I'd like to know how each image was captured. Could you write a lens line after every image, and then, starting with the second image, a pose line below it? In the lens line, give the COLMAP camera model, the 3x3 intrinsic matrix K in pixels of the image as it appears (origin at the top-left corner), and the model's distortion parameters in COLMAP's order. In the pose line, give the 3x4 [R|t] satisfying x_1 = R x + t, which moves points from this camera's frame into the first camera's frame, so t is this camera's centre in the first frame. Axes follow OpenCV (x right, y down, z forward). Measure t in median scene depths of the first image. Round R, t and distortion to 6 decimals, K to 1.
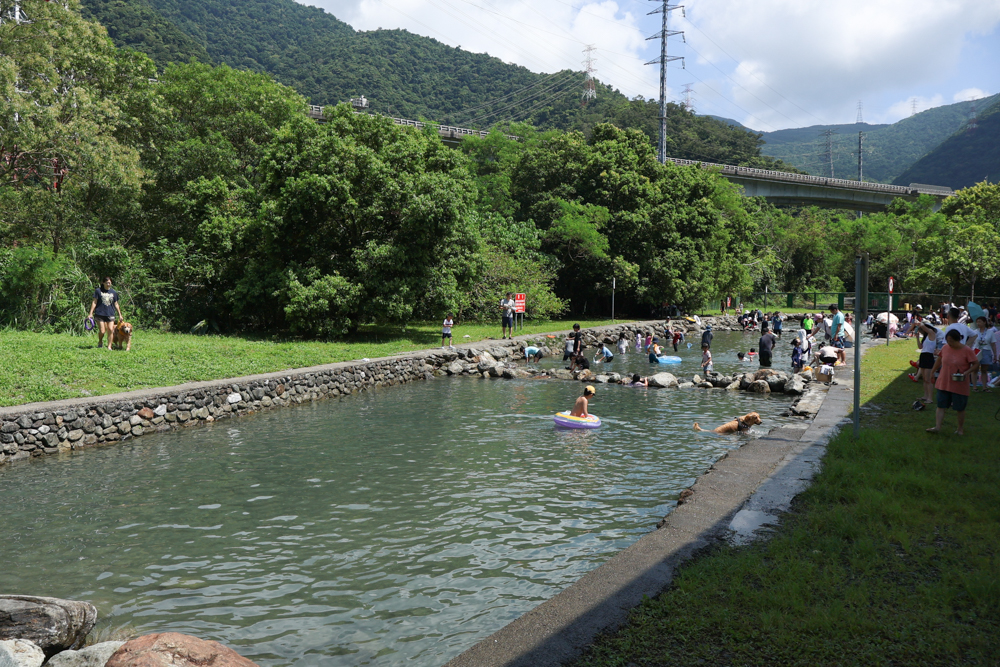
lens RADIAL K [[825.7, 0, 499.4], [0, 825.7, 332.0], [0, 0, 1]] dist [-0.012792, 0.004753]
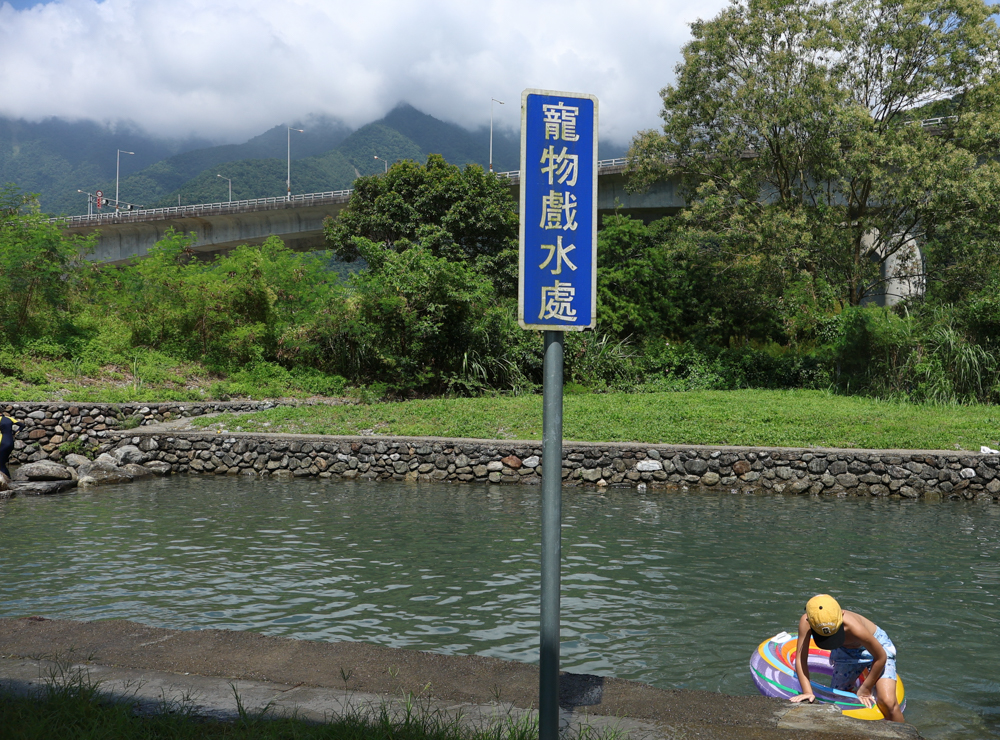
lens RADIAL K [[918.0, 0, 552.5], [0, 918.0, 368.0], [0, 0, 1]] dist [-0.011139, 0.002133]
pose [[0.206997, -0.003485, -0.978335, 0.640469], [-0.054460, 0.998402, -0.015079, 0.001901], [0.976825, 0.056401, 0.206476, 0.815830]]
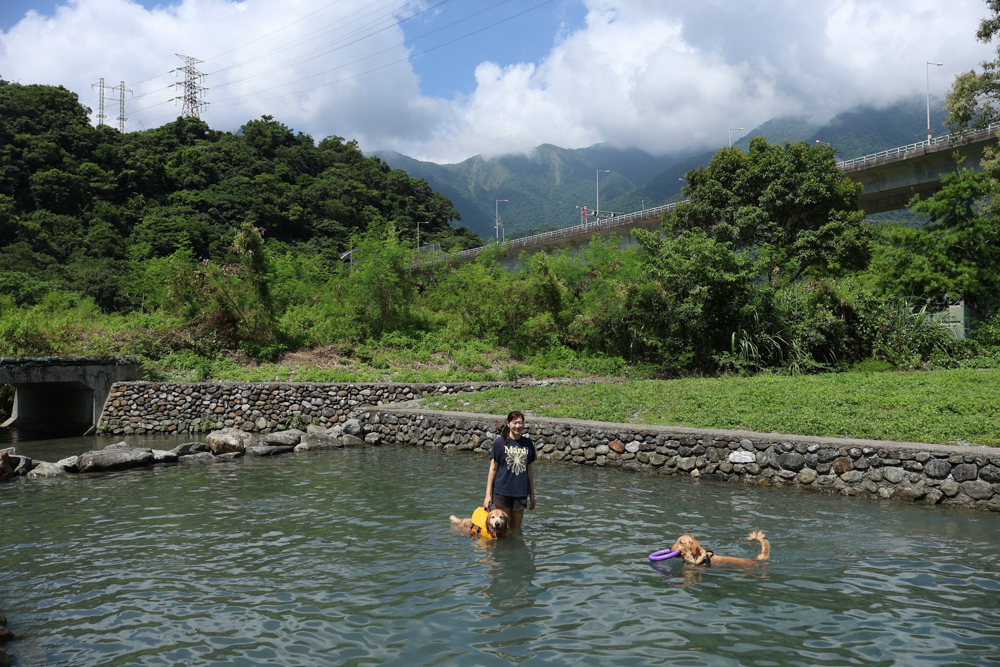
lens RADIAL K [[825.7, 0, 499.6], [0, 825.7, 329.8], [0, 0, 1]] dist [-0.012792, 0.004753]
pose [[-0.390370, -0.016070, -0.920518, 0.523814], [-0.026247, 0.999636, -0.006320, -0.028666], [0.920284, 0.021694, -0.390649, 1.248790]]
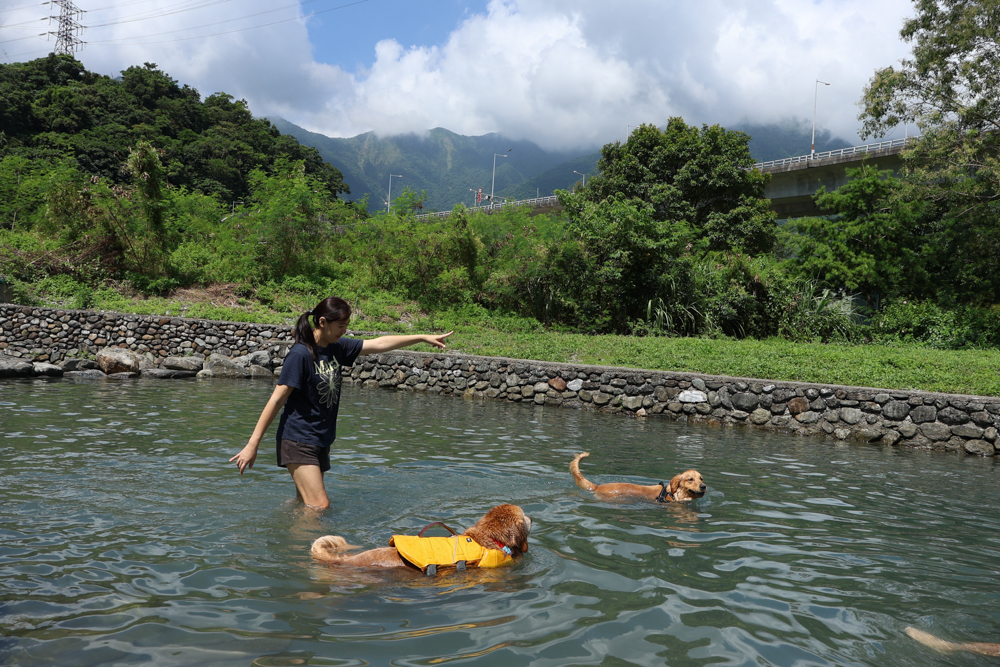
lens RADIAL K [[825.7, 0, 497.9], [0, 825.7, 334.8], [0, 0, 1]] dist [-0.012792, 0.004753]
pose [[-0.252797, -0.017928, -0.967353, 0.487513], [-0.099917, 0.994966, 0.007671, 0.043236], [0.962346, 0.098594, -0.253315, 1.164006]]
